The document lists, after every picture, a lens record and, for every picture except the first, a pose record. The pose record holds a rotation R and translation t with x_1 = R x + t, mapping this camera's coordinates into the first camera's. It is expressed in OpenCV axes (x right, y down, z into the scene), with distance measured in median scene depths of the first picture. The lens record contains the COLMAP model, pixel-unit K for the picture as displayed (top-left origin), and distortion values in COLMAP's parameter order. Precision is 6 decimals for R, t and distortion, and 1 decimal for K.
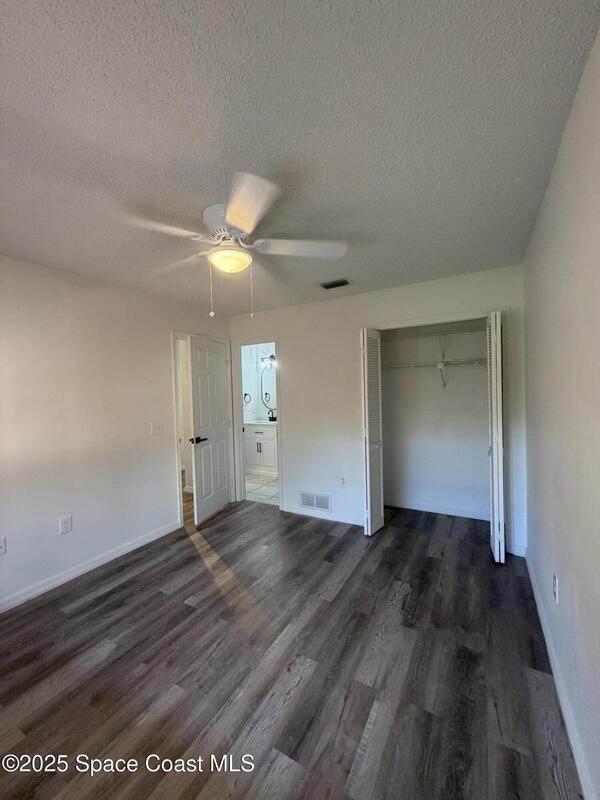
lens RADIAL K [[318.4, 0, 300.6], [0, 318.4, 396.4], [0, 0, 1]] dist [-0.003276, 0.000225]
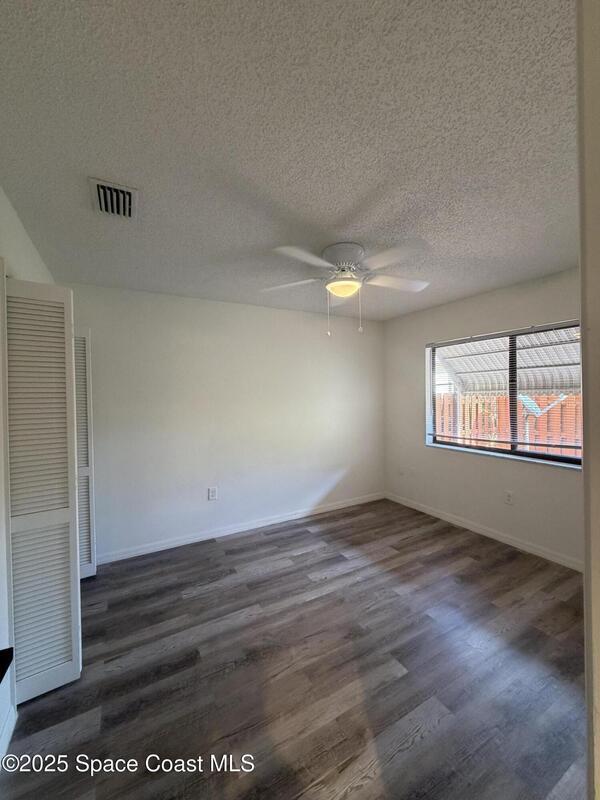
lens RADIAL K [[318.4, 0, 300.6], [0, 318.4, 396.4], [0, 0, 1]] dist [-0.003276, 0.000225]
pose [[-0.856556, 0.041728, 0.514364, -0.577630], [0.055080, 0.998424, 0.010726, -0.023984], [-0.513106, 0.037518, -0.857505, 1.792410]]
